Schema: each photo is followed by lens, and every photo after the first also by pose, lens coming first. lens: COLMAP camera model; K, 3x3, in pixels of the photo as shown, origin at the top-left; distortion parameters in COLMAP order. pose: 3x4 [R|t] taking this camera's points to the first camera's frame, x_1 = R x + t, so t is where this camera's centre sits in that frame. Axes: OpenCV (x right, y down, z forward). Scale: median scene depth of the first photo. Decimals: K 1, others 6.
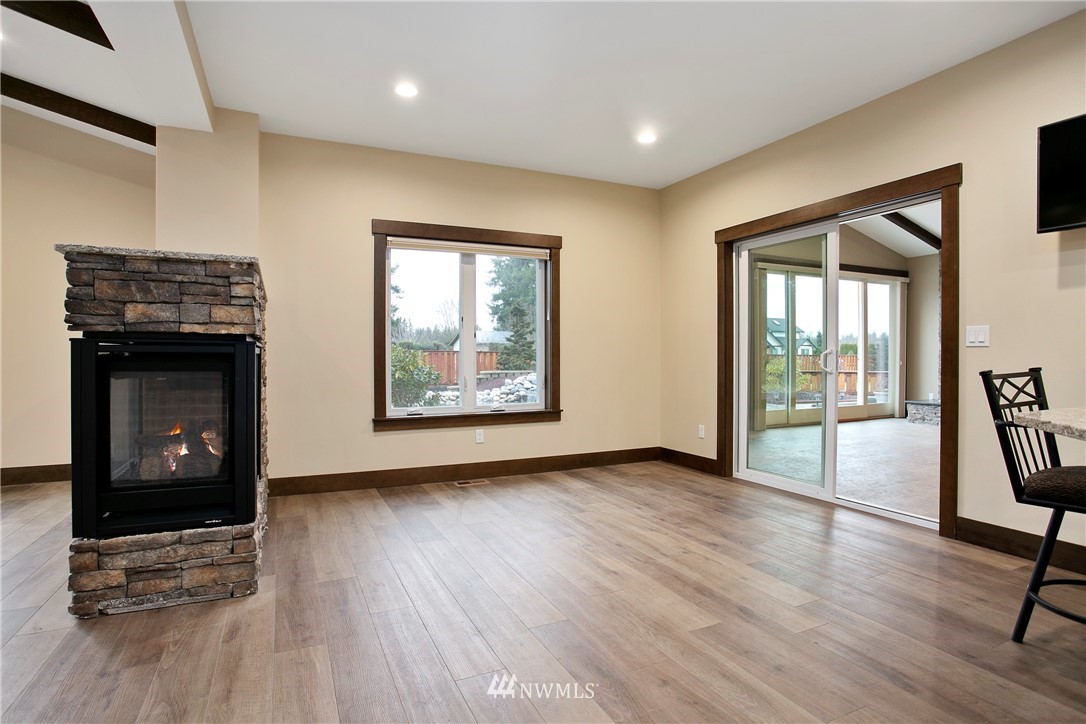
lens RADIAL K [[562.7, 0, 542.7], [0, 562.7, 360.5], [0, 0, 1]] dist [-0.040789, 0.009406]
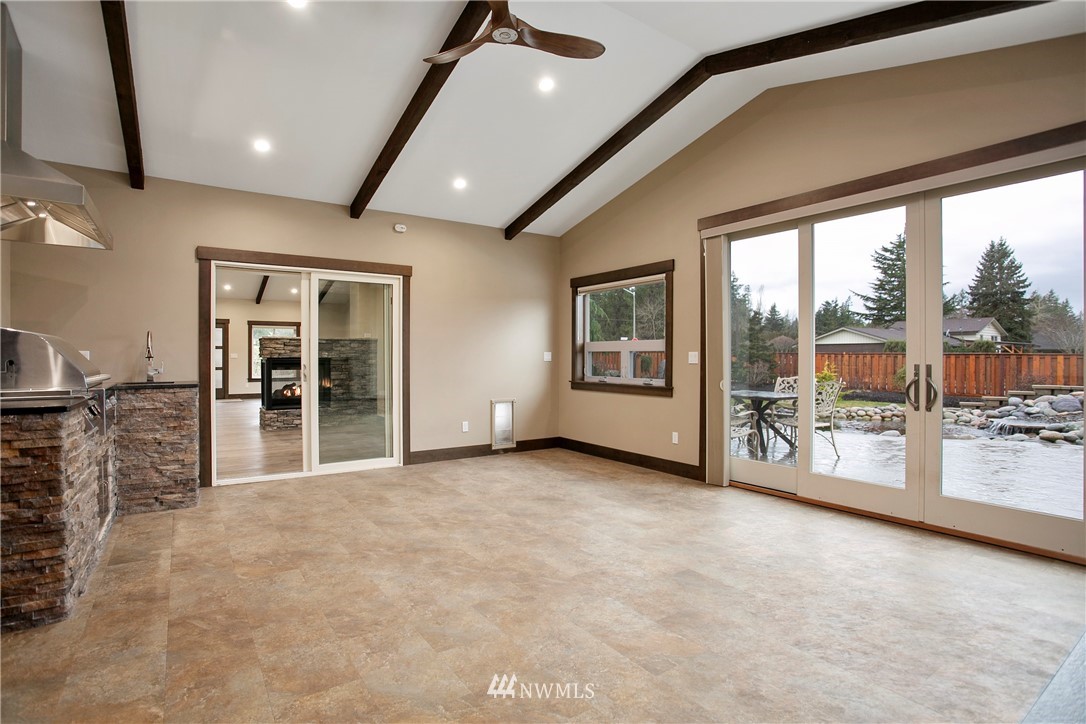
lens RADIAL K [[530.7, 0, 552.0], [0, 530.7, 357.0], [0, 0, 1]] dist [-0.055134, 0.014676]
pose [[0.166065, -0.000629, -0.986115, 0.827498], [-0.007443, 0.999971, -0.001891, -0.019963], [0.986087, 0.007654, 0.166055, 0.605921]]
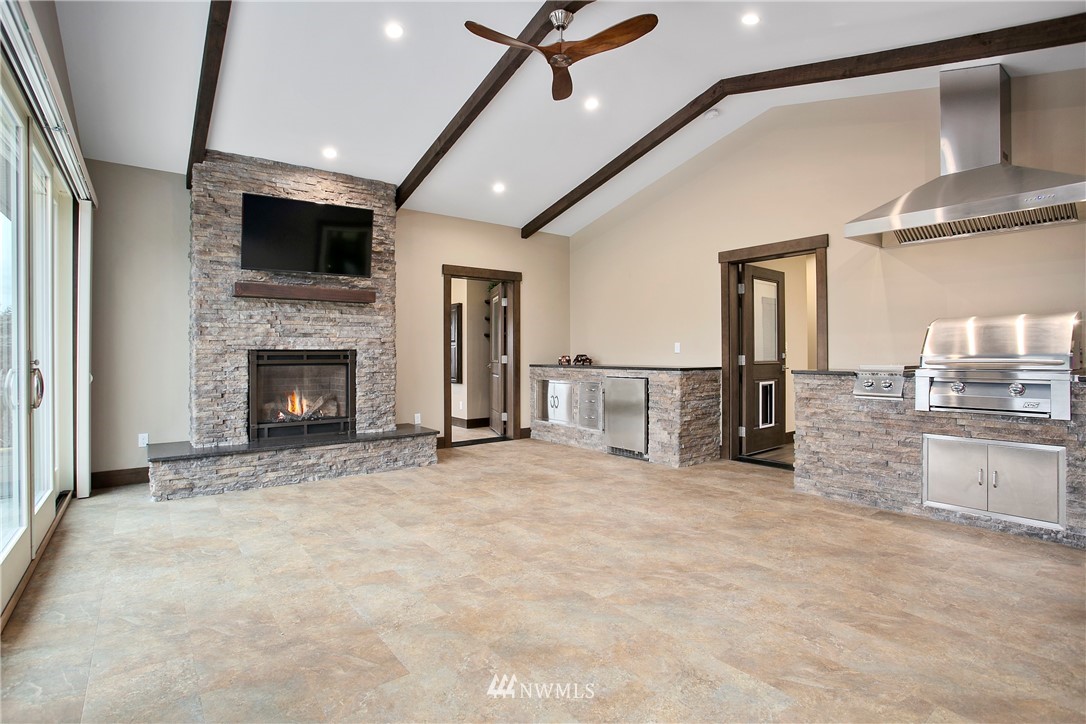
lens RADIAL K [[530.7, 0, 541.2], [0, 530.7, 353.5], [0, 0, 1]] dist [-0.055134, 0.014676]
pose [[-0.194890, -0.000851, 0.980825, 0.147768], [0.012053, 0.999922, 0.003262, -0.013725], [-0.980751, 0.012458, -0.194864, 0.716300]]
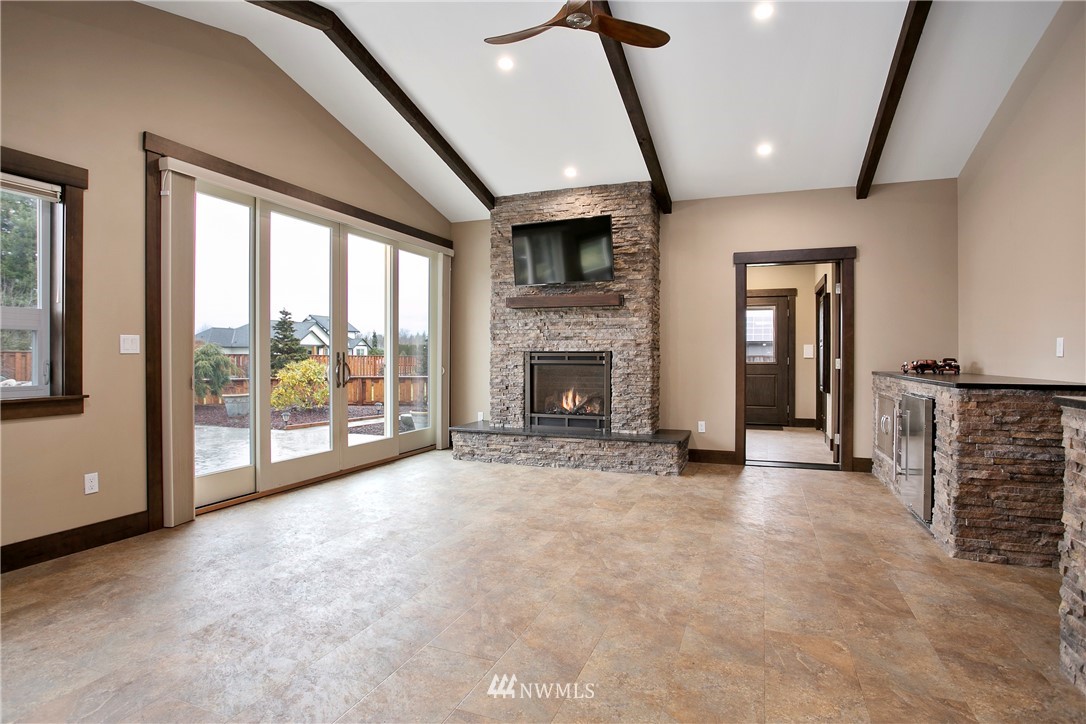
lens RADIAL K [[562.7, 0, 544.7], [0, 562.7, 359.1], [0, 0, 1]] dist [-0.040789, 0.009406]
pose [[0.732727, -0.001193, 0.680522, 0.259519], [0.002702, 0.999996, -0.001156, -0.009283], [-0.680517, 0.002686, 0.732727, 0.396567]]
